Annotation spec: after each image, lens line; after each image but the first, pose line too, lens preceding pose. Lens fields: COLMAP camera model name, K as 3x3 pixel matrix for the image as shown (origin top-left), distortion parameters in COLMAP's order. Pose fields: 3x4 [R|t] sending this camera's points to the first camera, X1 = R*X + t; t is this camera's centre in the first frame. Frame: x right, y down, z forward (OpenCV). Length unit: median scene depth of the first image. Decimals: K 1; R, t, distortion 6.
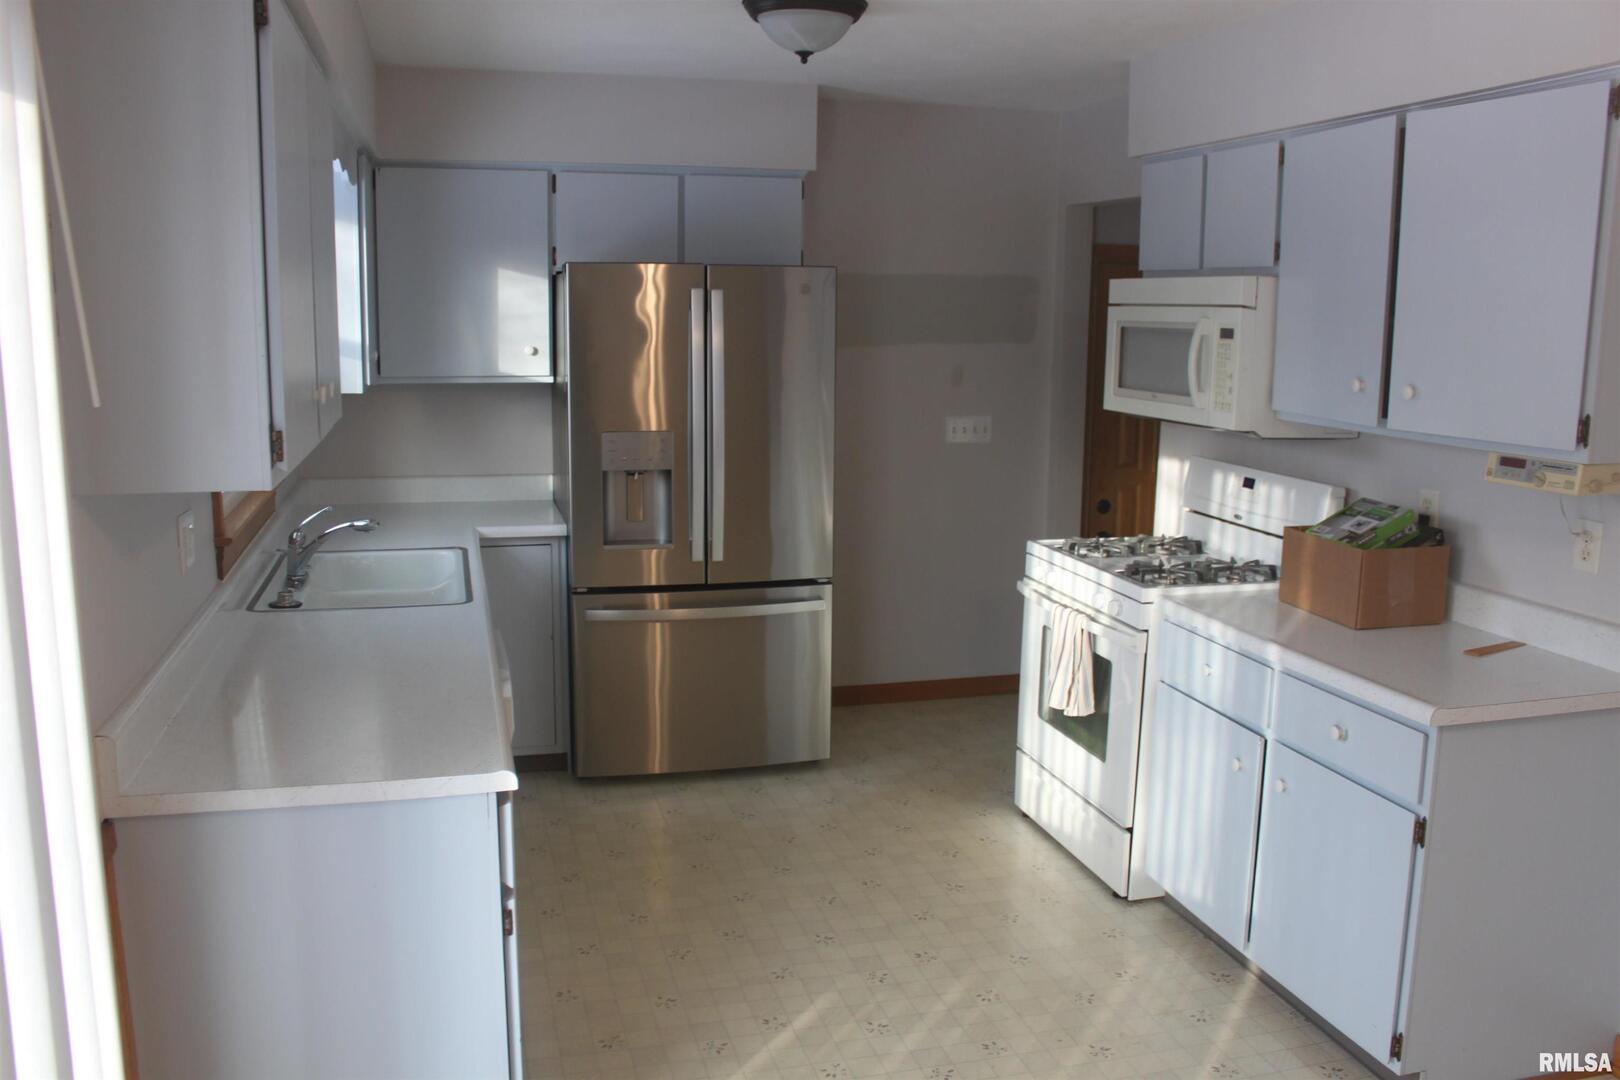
lens RADIAL K [[1350.4, 0, 815.0], [0, 1350.4, 539.7], [0, 0, 1]] dist [-0.121522, 0.002363]
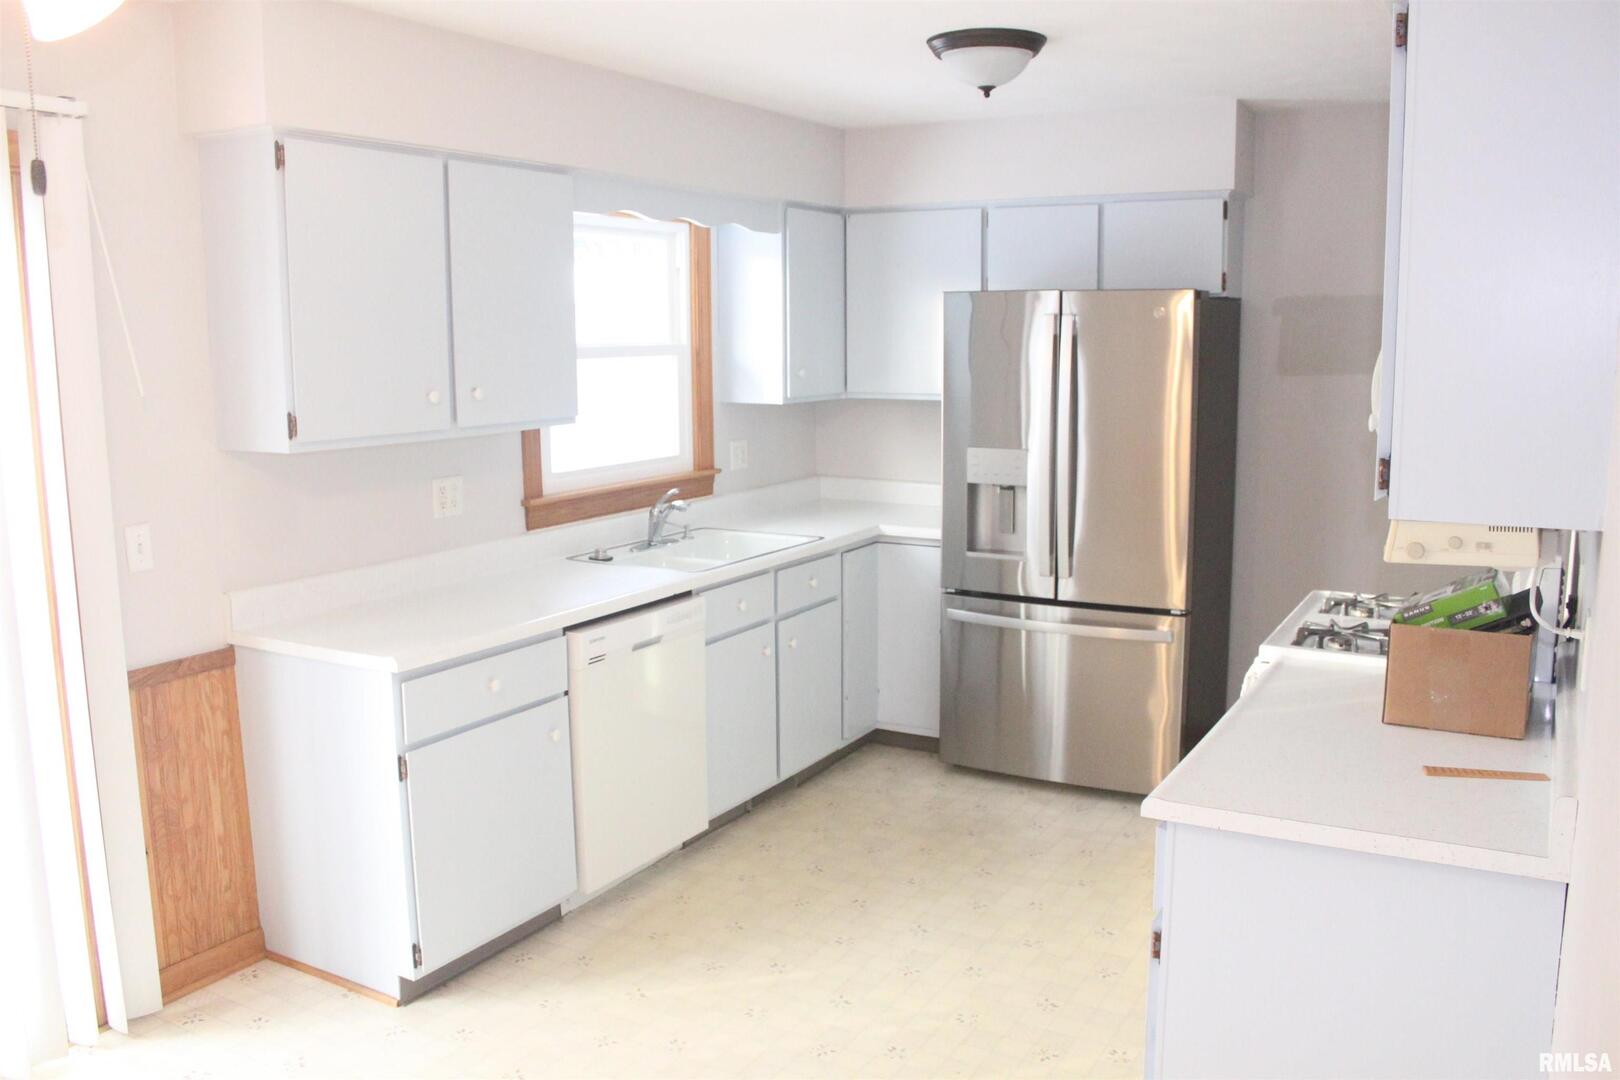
lens RADIAL K [[1350.4, 0, 818.5], [0, 1350.4, 539.1], [0, 0, 1]] dist [-0.121522, 0.002363]
pose [[0.708665, 0.091819, -0.699545, 0.510657], [-0.107380, 0.993982, 0.021685, -0.015957], [0.697326, 0.059750, 0.714259, 0.138280]]
